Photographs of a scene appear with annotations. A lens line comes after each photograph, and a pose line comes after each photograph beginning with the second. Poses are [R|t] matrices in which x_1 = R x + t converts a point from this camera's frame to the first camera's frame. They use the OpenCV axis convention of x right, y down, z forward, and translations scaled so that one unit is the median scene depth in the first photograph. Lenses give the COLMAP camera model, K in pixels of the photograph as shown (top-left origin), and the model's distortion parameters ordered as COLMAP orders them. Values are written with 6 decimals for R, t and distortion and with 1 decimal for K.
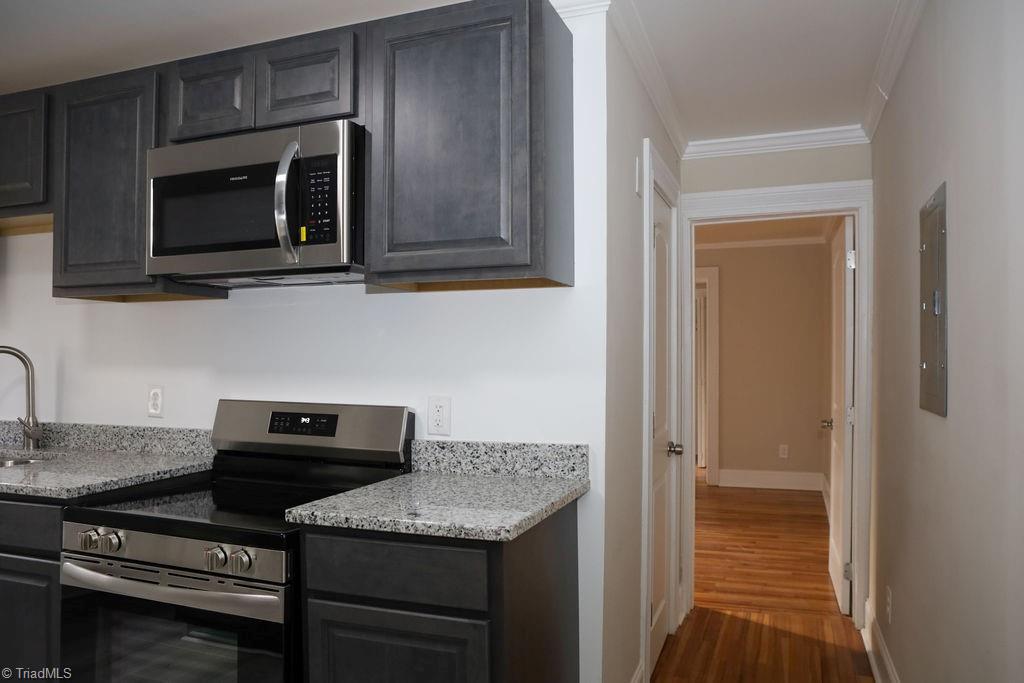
lens RADIAL K [[728.8, 0, 511.0], [0, 728.8, 349.2], [0, 0, 1]] dist [-0.103923, 0.083360]
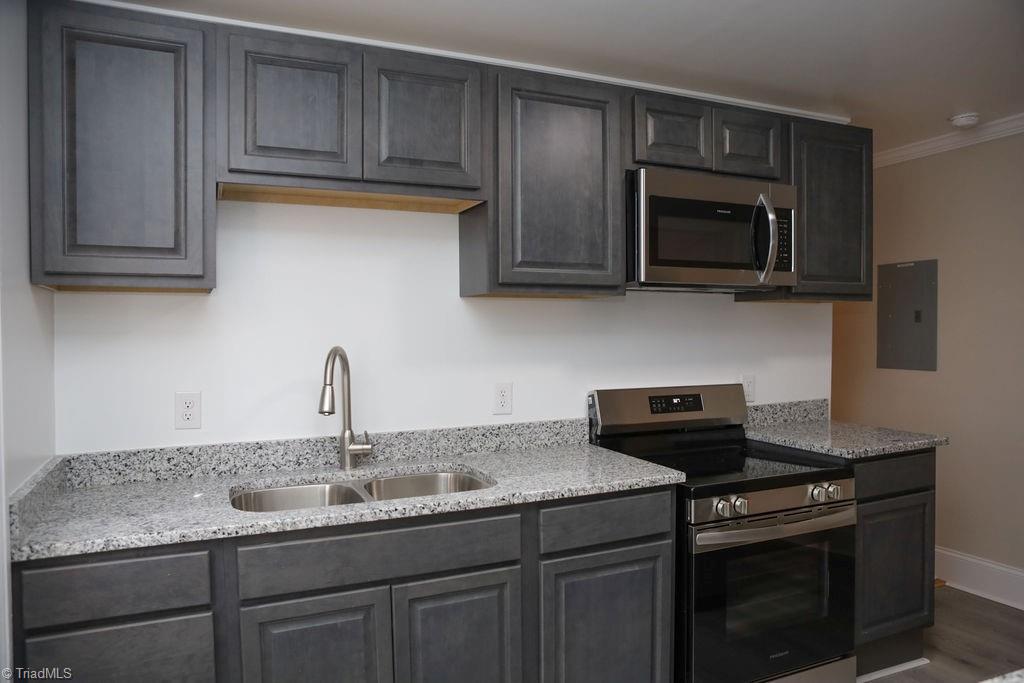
lens RADIAL K [[703.4, 0, 515.4], [0, 703.4, 345.8], [0, 0, 1]] dist [-0.104435, 0.082924]
pose [[0.705397, -0.021808, 0.708477, -1.481168], [-0.000264, 0.999518, 0.031029, -0.037945], [-0.708812, -0.022075, 0.705052, 0.378882]]
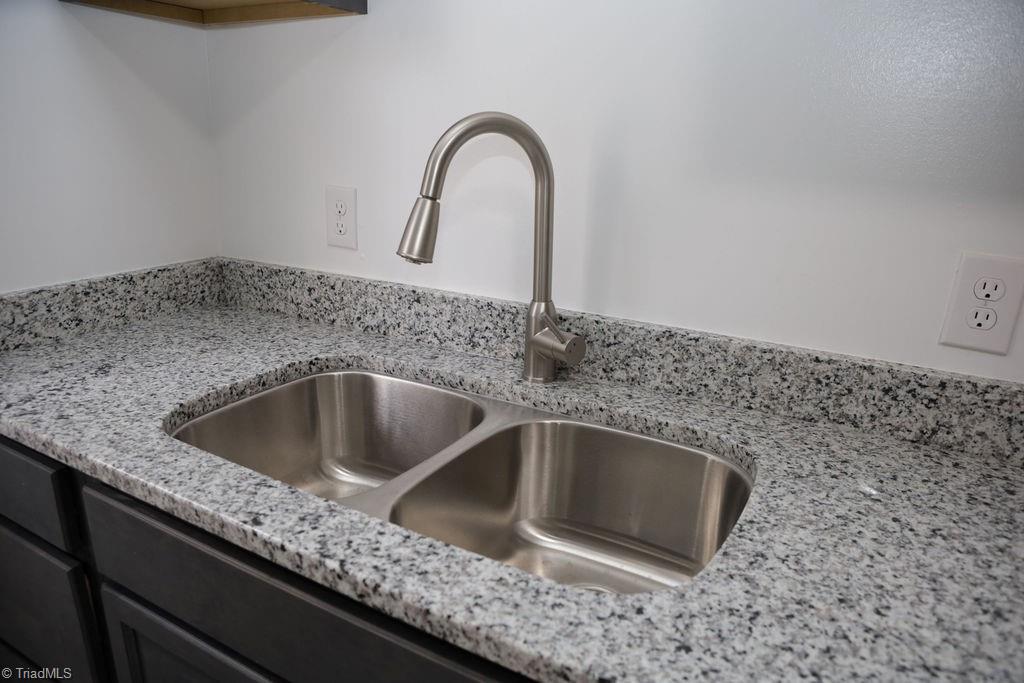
lens RADIAL K [[703.4, 0, 515.4], [0, 703.4, 345.8], [0, 0, 1]] dist [-0.104435, 0.082924]
pose [[0.986879, 0.079074, -0.140776, -0.844391], [-0.033385, 0.952964, 0.301240, 0.002665], [0.157974, -0.292588, 0.943099, 0.825333]]
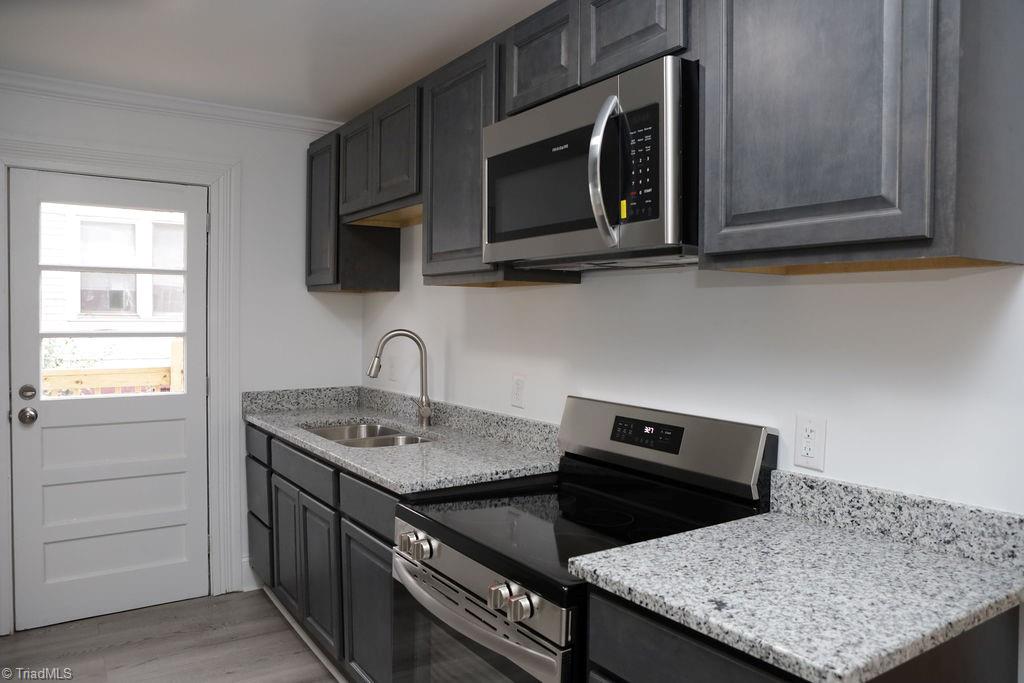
lens RADIAL K [[728.8, 0, 511.0], [0, 728.8, 349.2], [0, 0, 1]] dist [-0.103923, 0.083360]
pose [[0.815650, 0.033389, -0.577582, 0.075807], [-0.003477, 0.998598, 0.052817, -0.043491], [0.578536, -0.041072, 0.814622, 0.247286]]
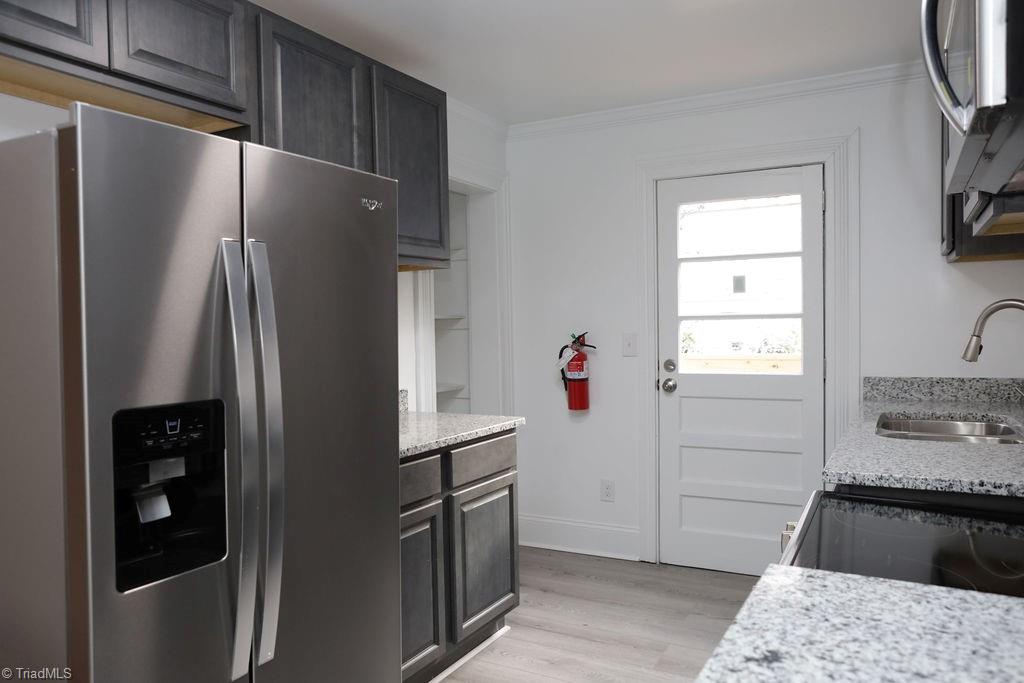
lens RADIAL K [[737.5, 0, 512.0], [0, 737.5, 341.5], [0, 0, 1]] dist [-0.080580, 0.103736]
pose [[-0.135456, 0.026843, -0.990420, 0.261072], [0.029584, 0.999297, 0.023037, 0.010319], [0.990342, -0.026180, -0.136155, 0.696314]]
